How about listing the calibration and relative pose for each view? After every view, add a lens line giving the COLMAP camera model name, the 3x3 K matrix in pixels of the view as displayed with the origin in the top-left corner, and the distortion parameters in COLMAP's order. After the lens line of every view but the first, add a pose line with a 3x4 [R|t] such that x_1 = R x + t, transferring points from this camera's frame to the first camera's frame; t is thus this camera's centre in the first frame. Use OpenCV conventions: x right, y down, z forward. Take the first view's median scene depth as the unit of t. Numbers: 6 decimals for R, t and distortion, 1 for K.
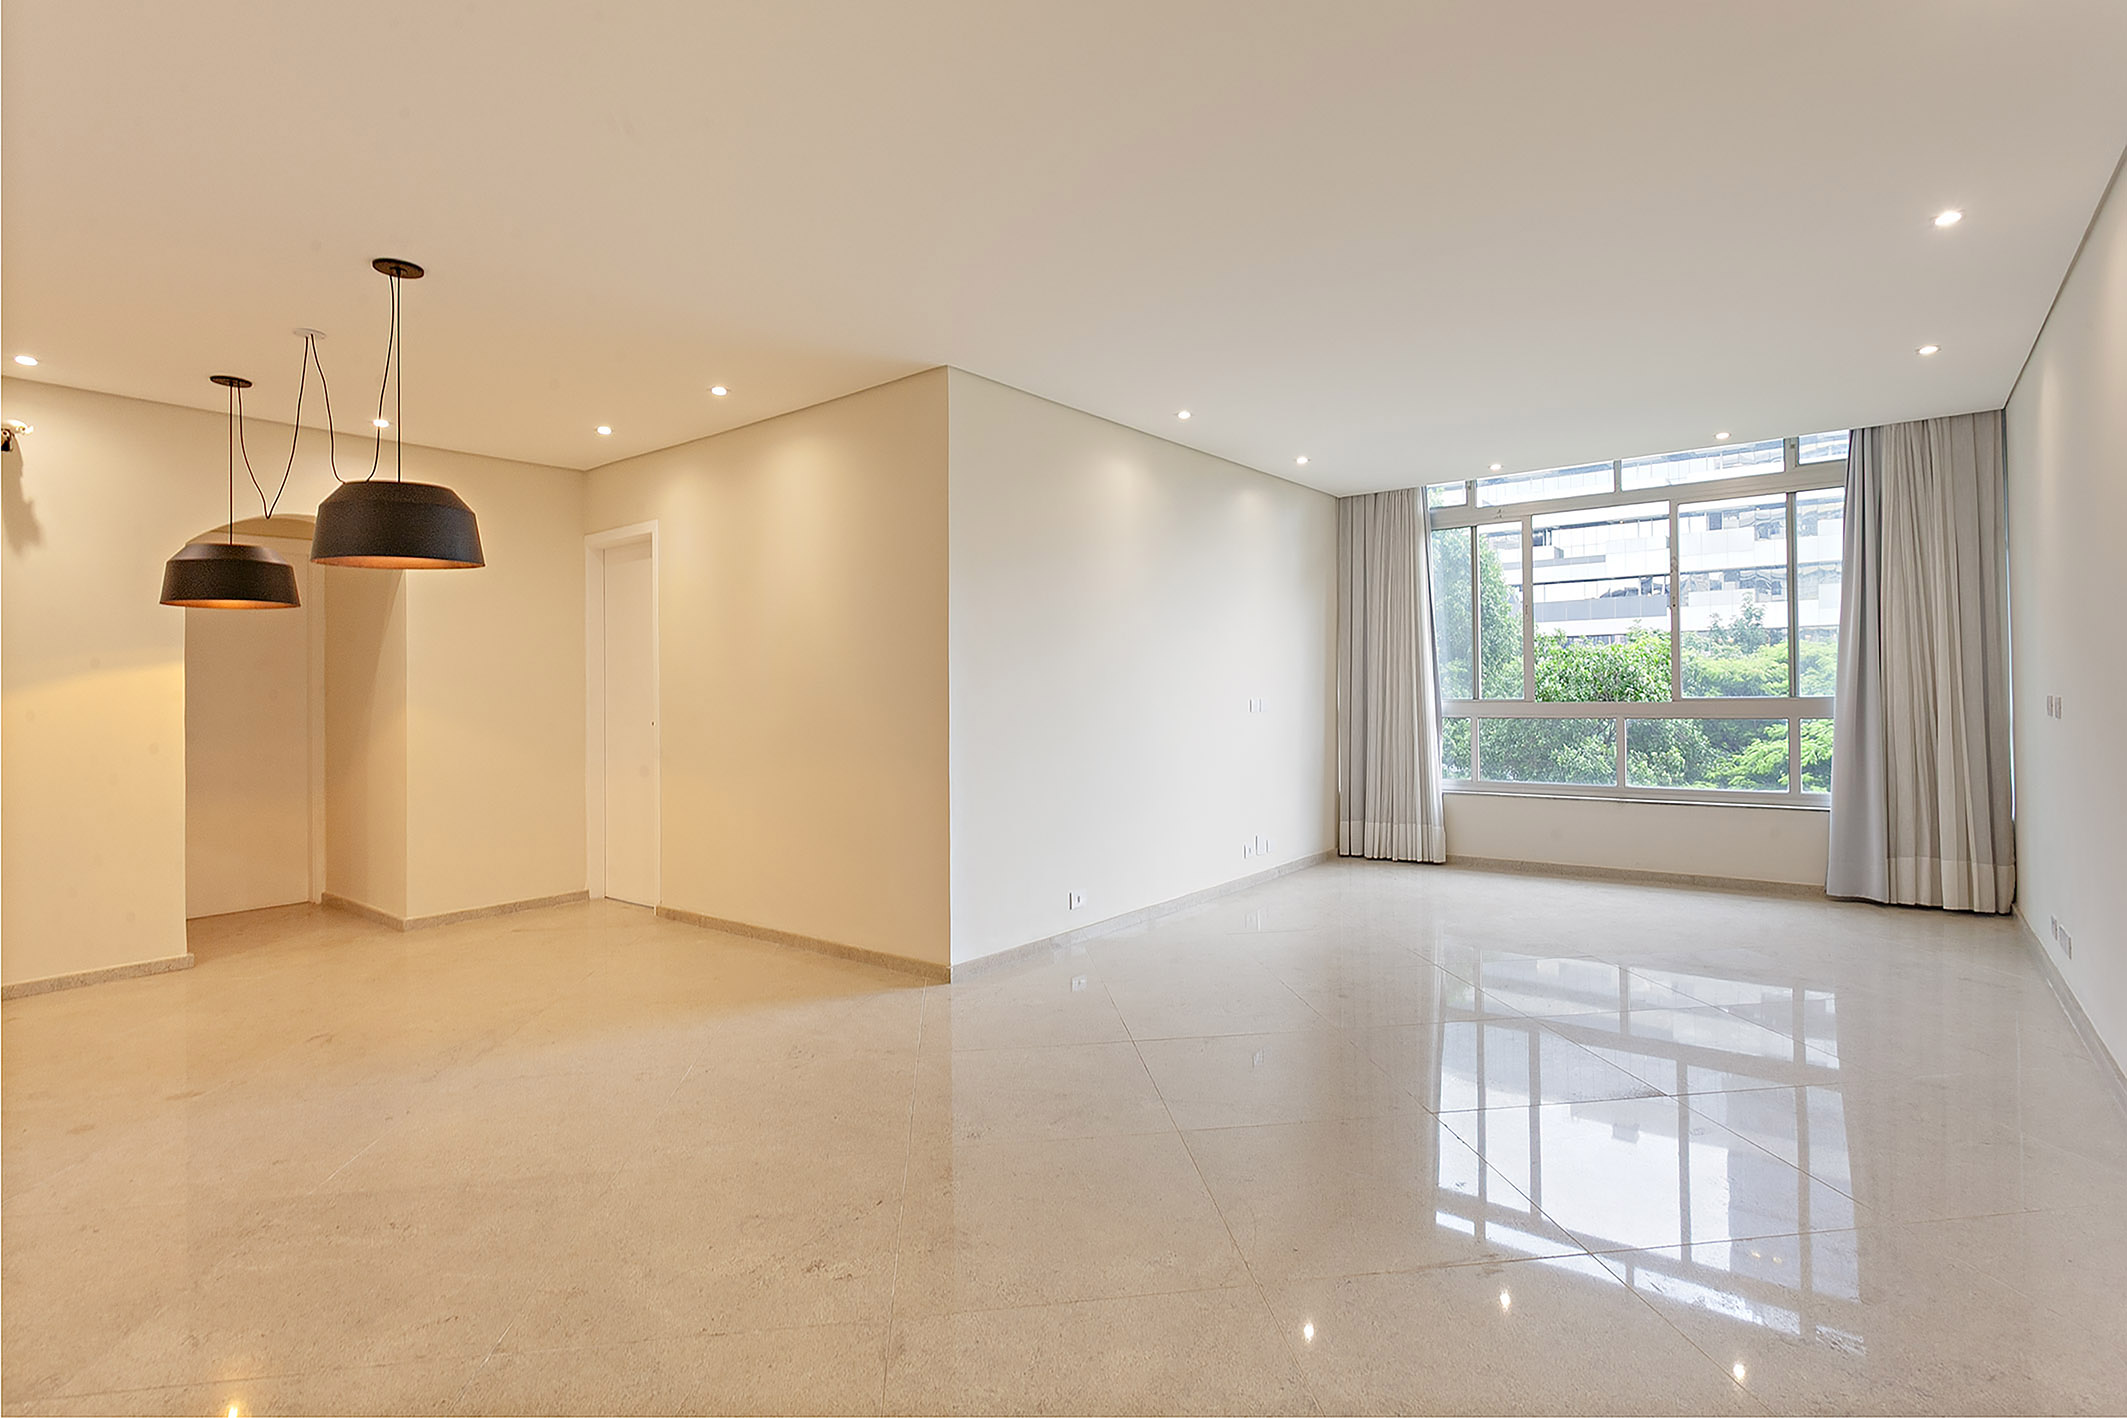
lens RADIAL K [[1049.9, 0, 1066.0], [0, 1049.9, 691.8], [0, 0, 1]] dist [-0.002544, -0.000245]
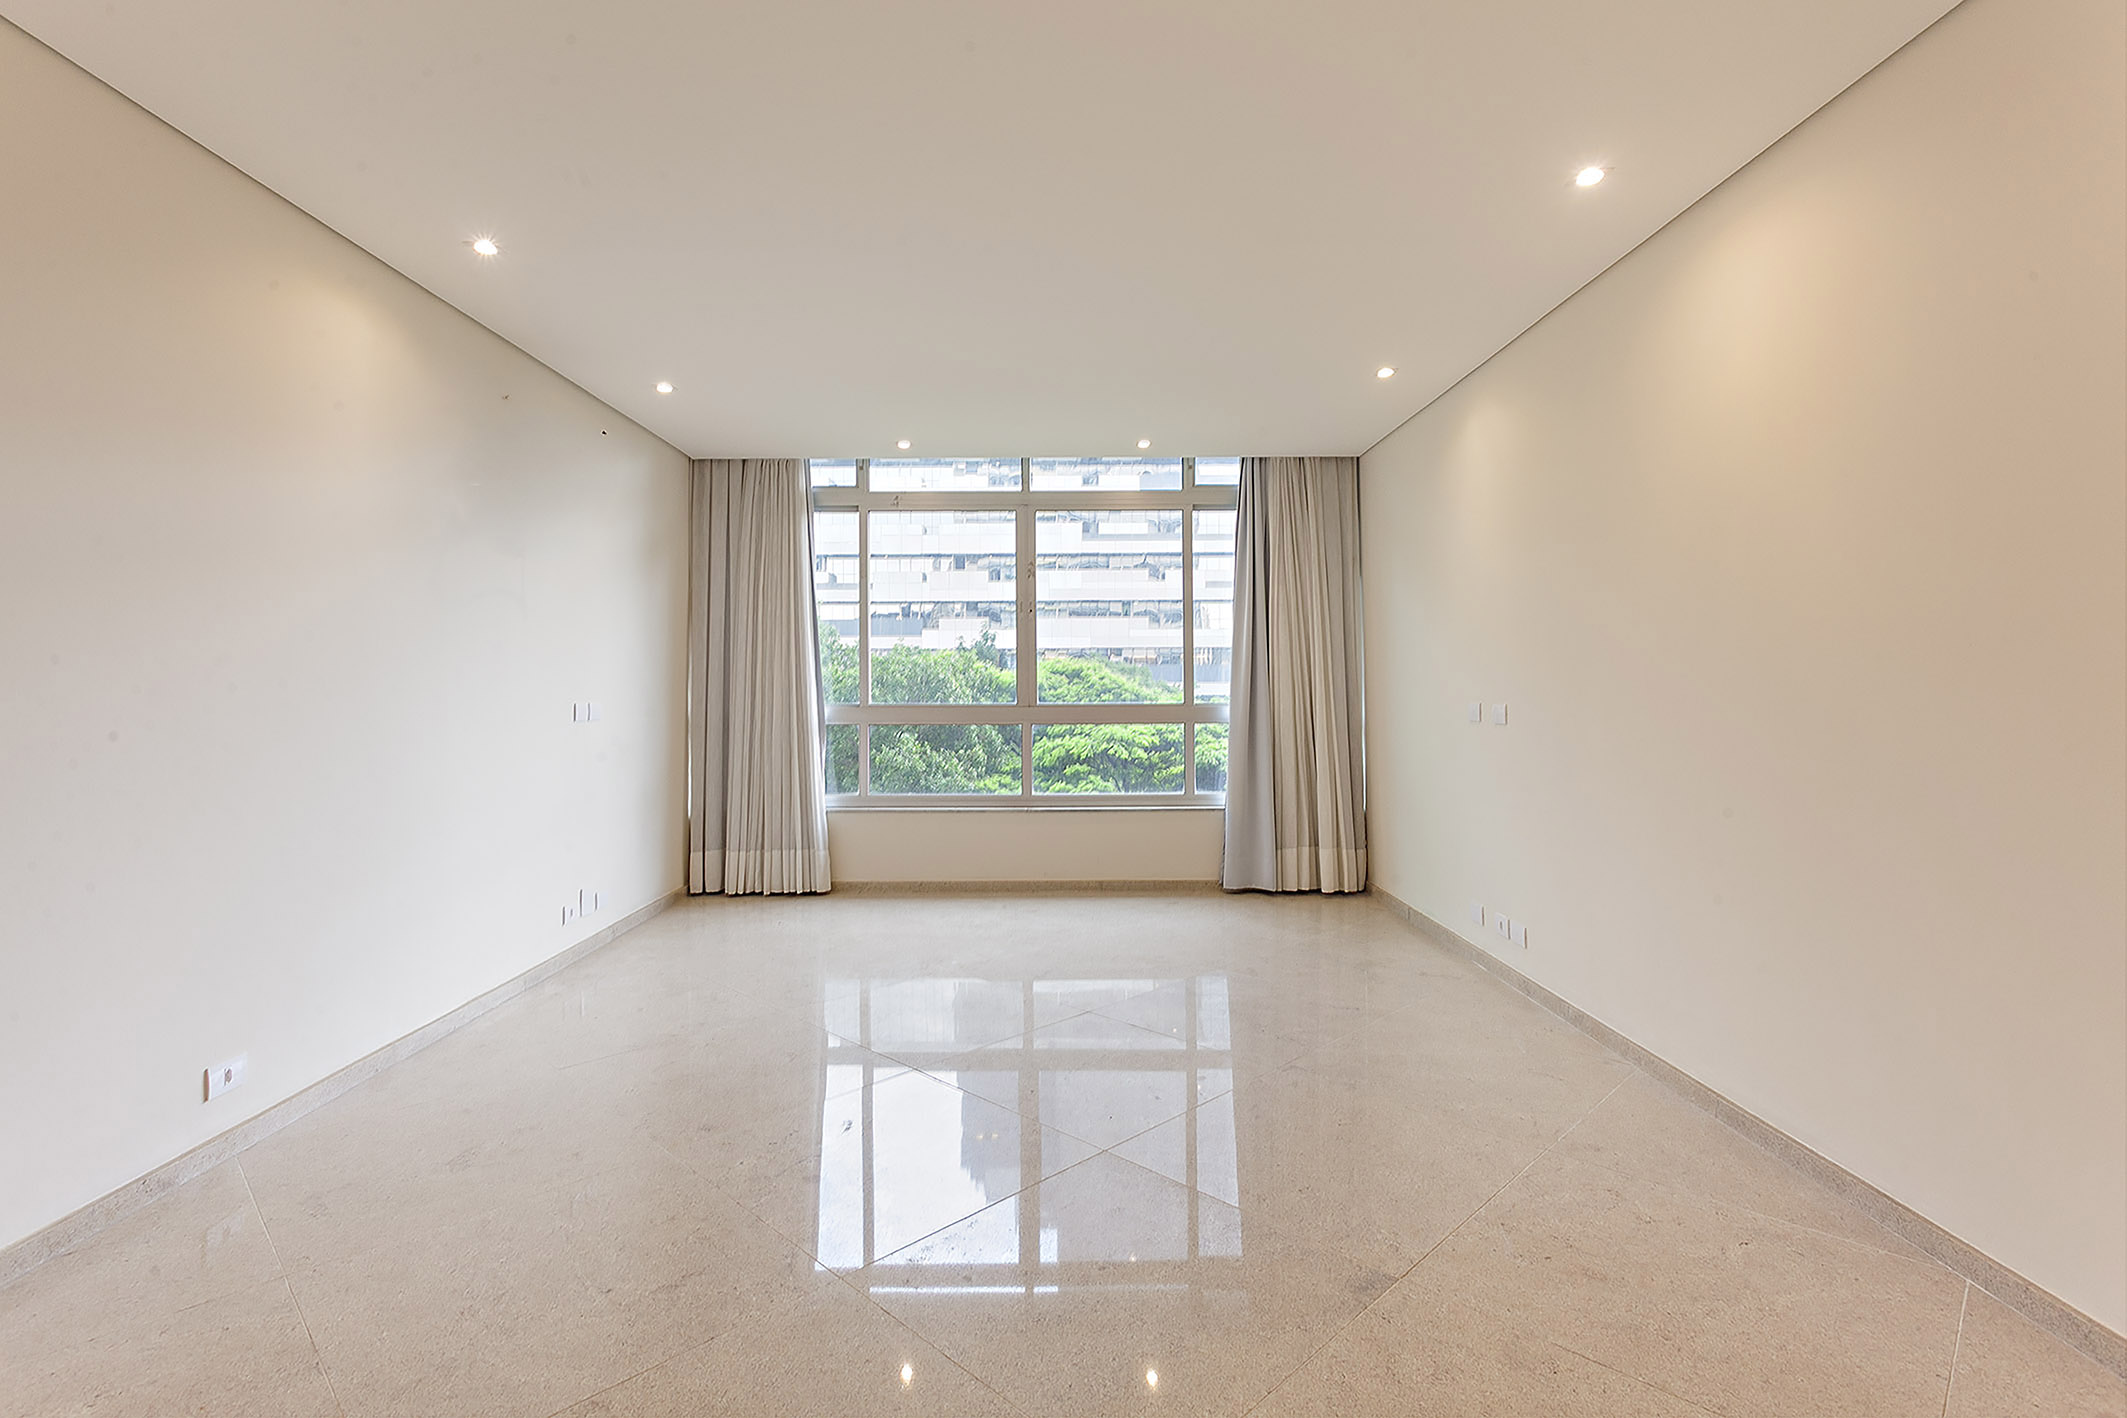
lens RADIAL K [[1011.2, 0, 1251.9], [0, 1011.2, 693.7], [0, 0, 1]] dist [-0.004114, 0.001110]
pose [[0.702078, 0.008565, 0.712048, 0.009227], [-0.006737, 0.999963, -0.005385, 0.000348], [-0.712068, -0.001016, 0.702110, 0.219651]]
